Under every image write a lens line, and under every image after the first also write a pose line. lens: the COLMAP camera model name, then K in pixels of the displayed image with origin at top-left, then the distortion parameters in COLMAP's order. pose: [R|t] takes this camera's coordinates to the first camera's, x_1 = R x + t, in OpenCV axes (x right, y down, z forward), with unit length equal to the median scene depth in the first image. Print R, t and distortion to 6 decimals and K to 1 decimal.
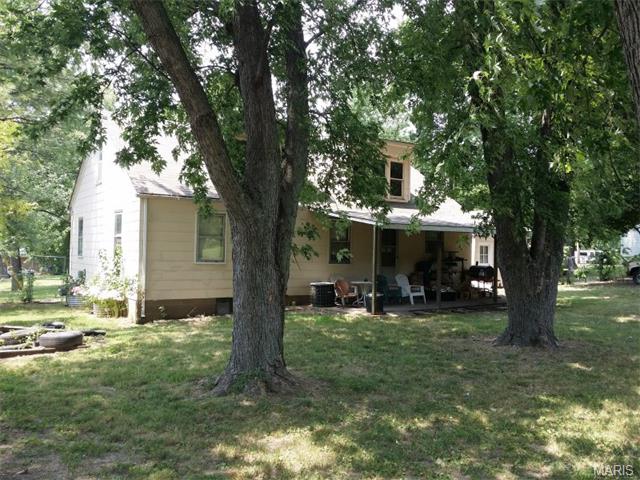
lens RADIAL K [[576.6, 0, 320.0], [0, 576.6, 240.0], [0, 0, 1]] dist [0.116825, -0.247190]
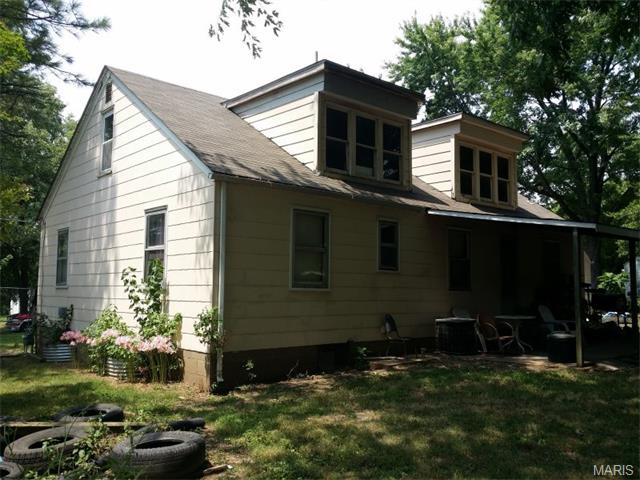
lens RADIAL K [[576.6, 0, 320.0], [0, 576.6, 240.0], [0, 0, 1]] dist [0.116825, -0.247190]
pose [[0.990491, 0.002140, 0.137561, -0.269436], [0.006706, 0.997939, -0.063812, 0.026338], [-0.137415, 0.064127, 0.988436, 0.374092]]
